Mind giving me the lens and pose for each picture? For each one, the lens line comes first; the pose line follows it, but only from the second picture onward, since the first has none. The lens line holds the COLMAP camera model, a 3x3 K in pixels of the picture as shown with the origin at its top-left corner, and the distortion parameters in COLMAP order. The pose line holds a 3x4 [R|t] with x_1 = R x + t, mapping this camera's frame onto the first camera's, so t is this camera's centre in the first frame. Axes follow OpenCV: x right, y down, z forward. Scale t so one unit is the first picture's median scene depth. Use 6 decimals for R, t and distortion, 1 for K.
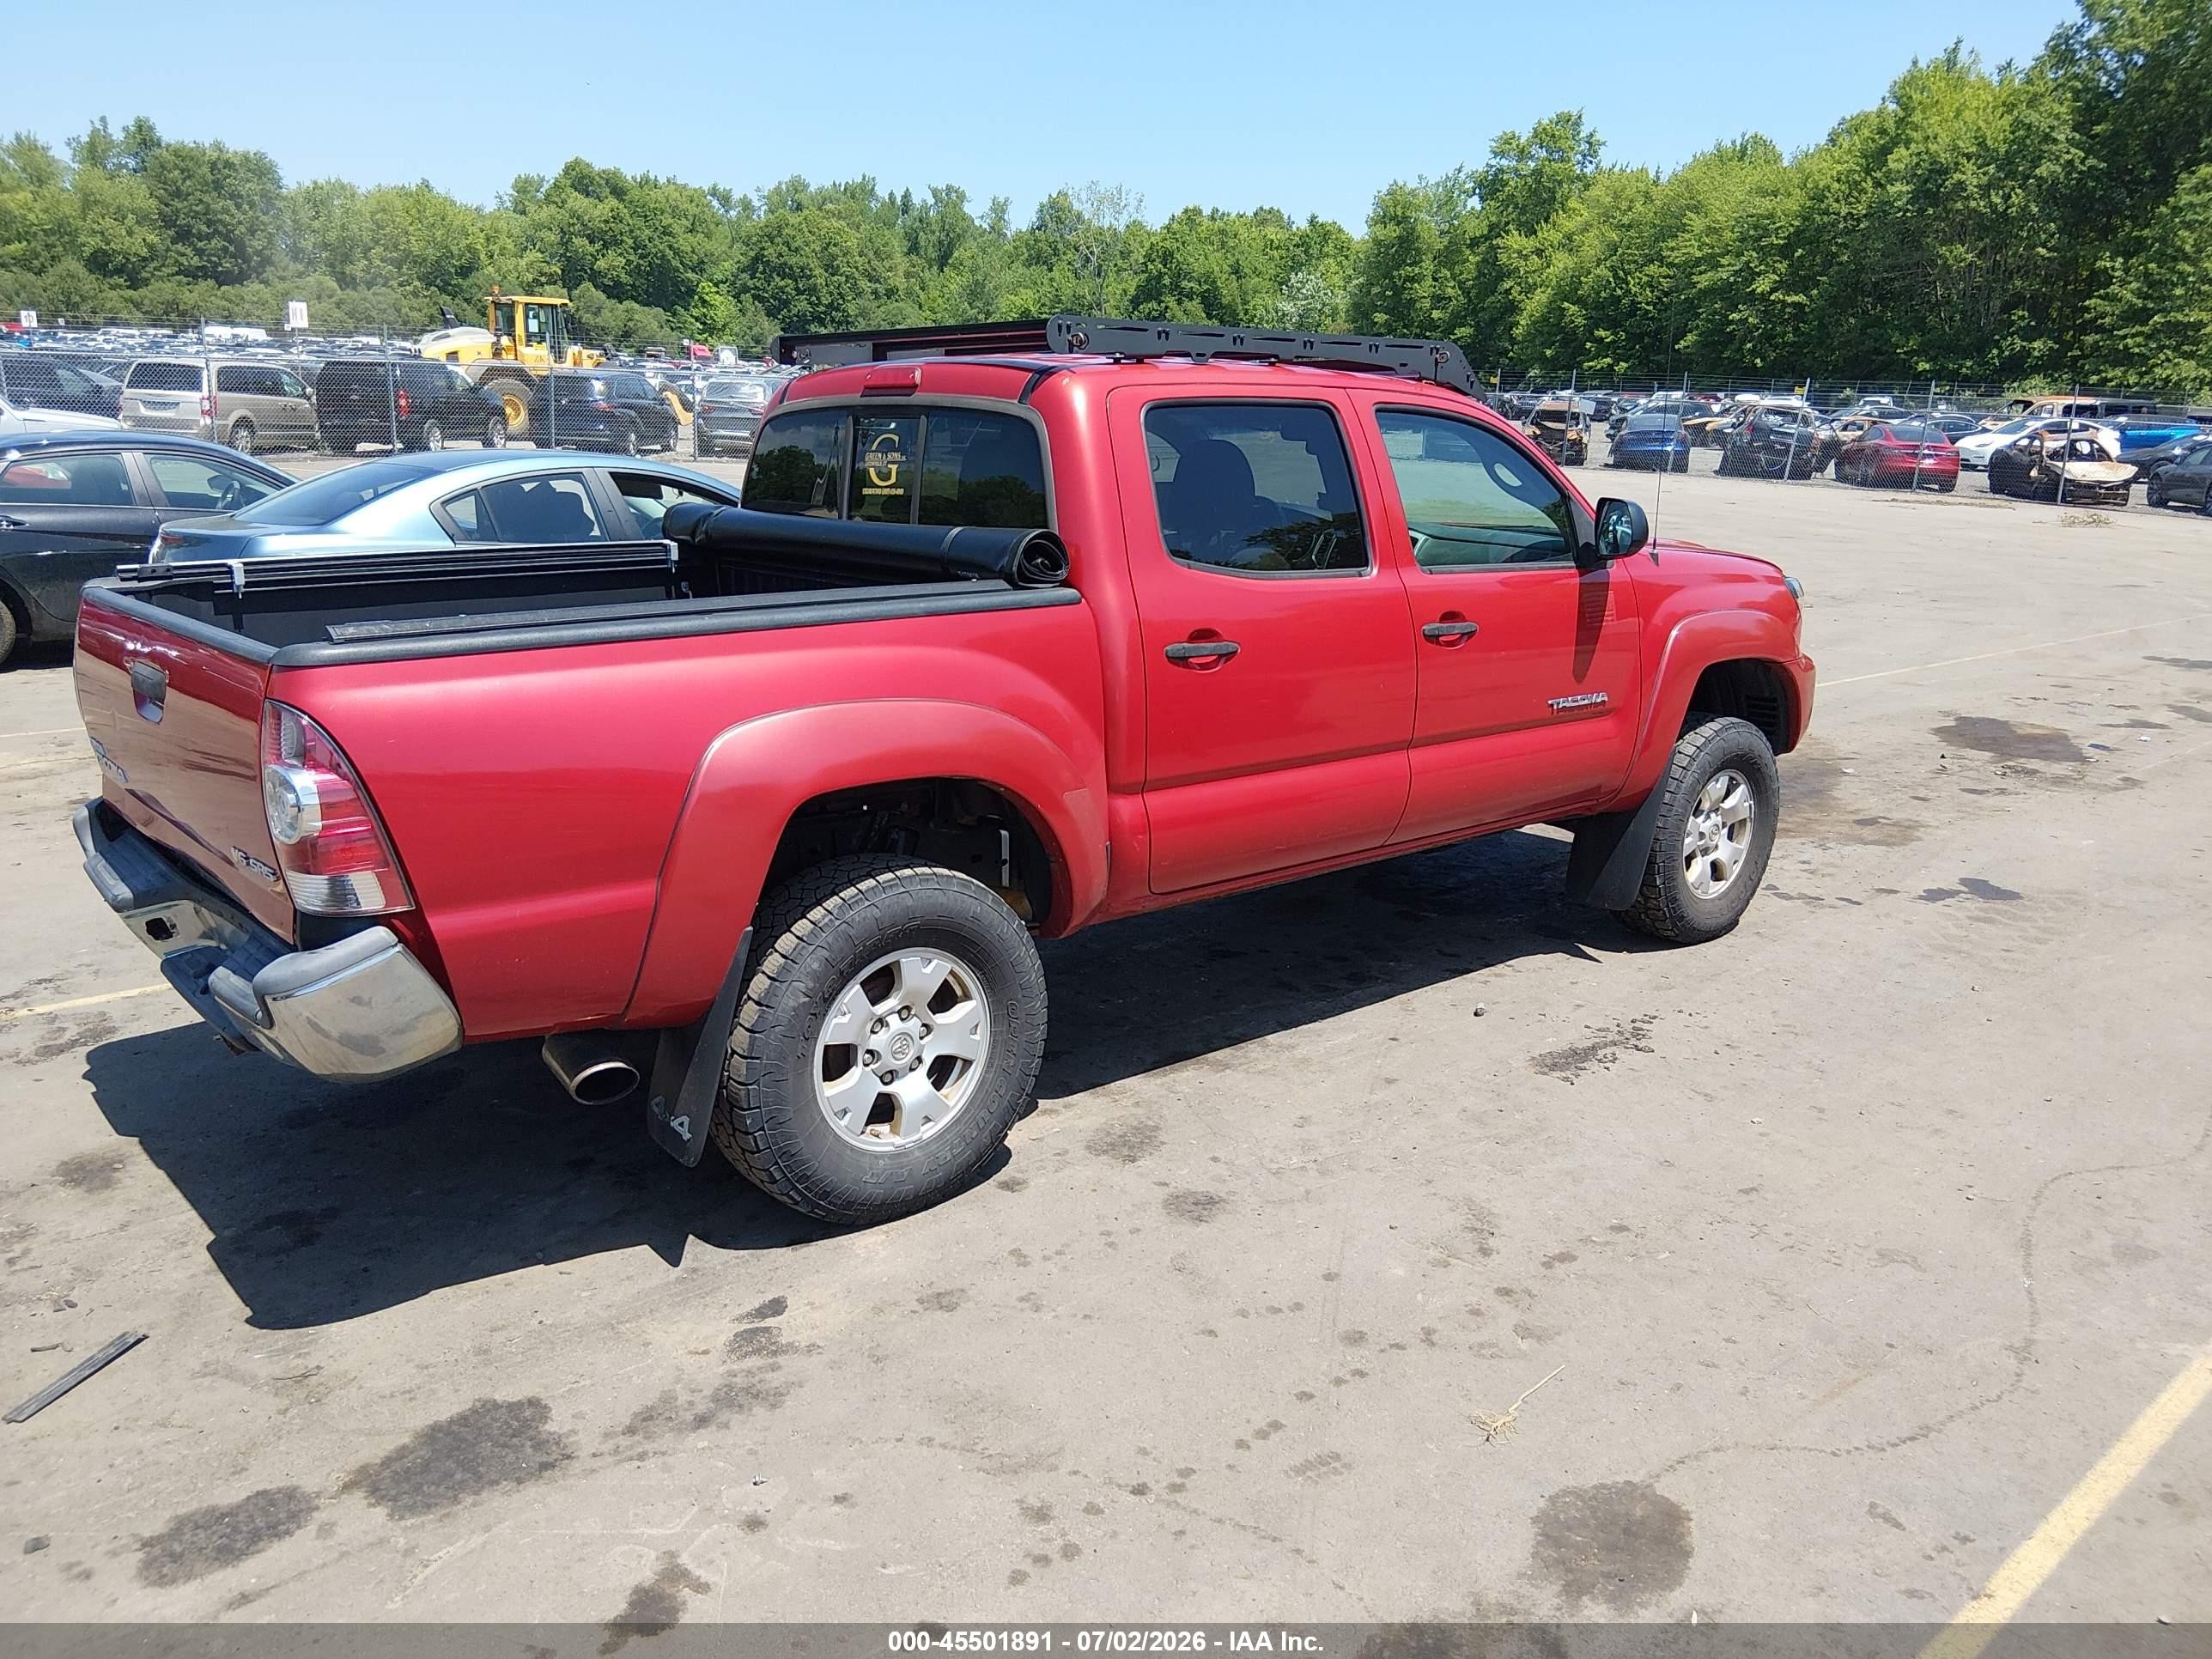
lens RADIAL K [[1683.0, 0, 1106.0], [0, 1683.0, 847.0], [0, 0, 1]] dist [0.054554, -0.102850]
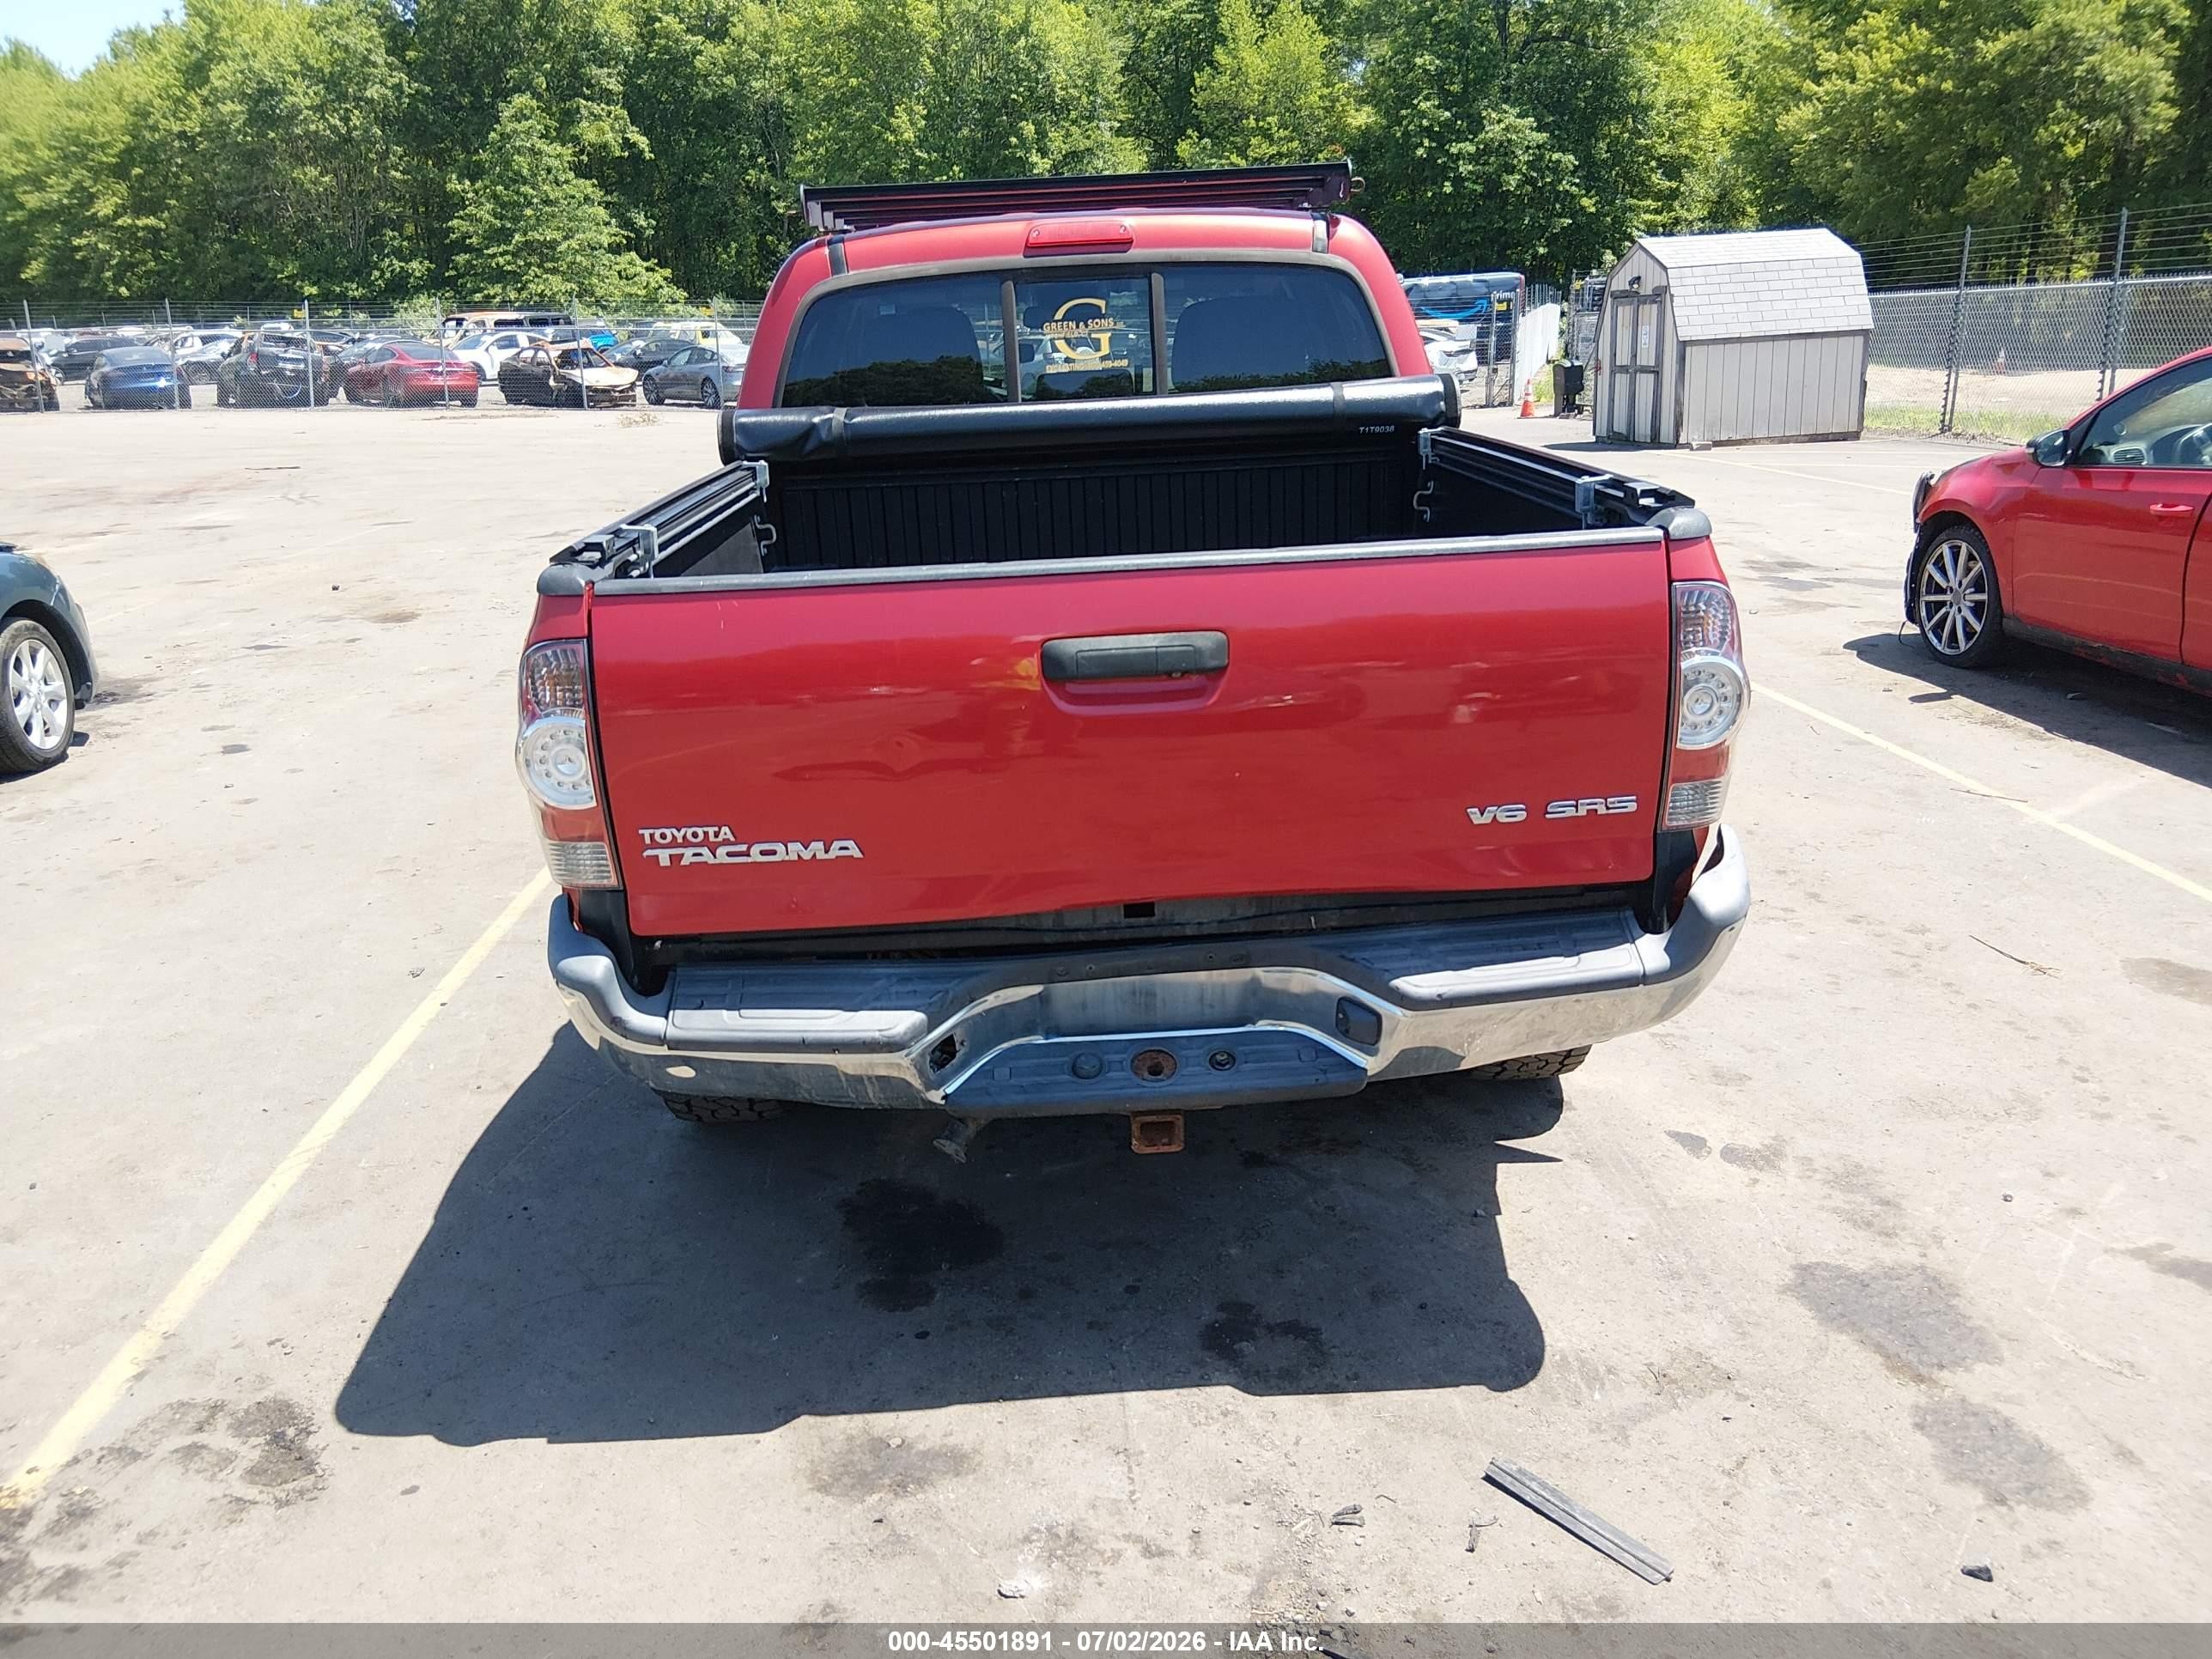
lens RADIAL K [[1683.0, 0, 1111.7], [0, 1683.0, 848.9], [0, 0, 1]] dist [0.054554, -0.102850]
pose [[0.622751, -0.266311, 0.735703, -0.640252], [0.236629, 0.960364, 0.147335, -0.072710], [-0.745780, 0.082335, 0.661085, 0.327437]]
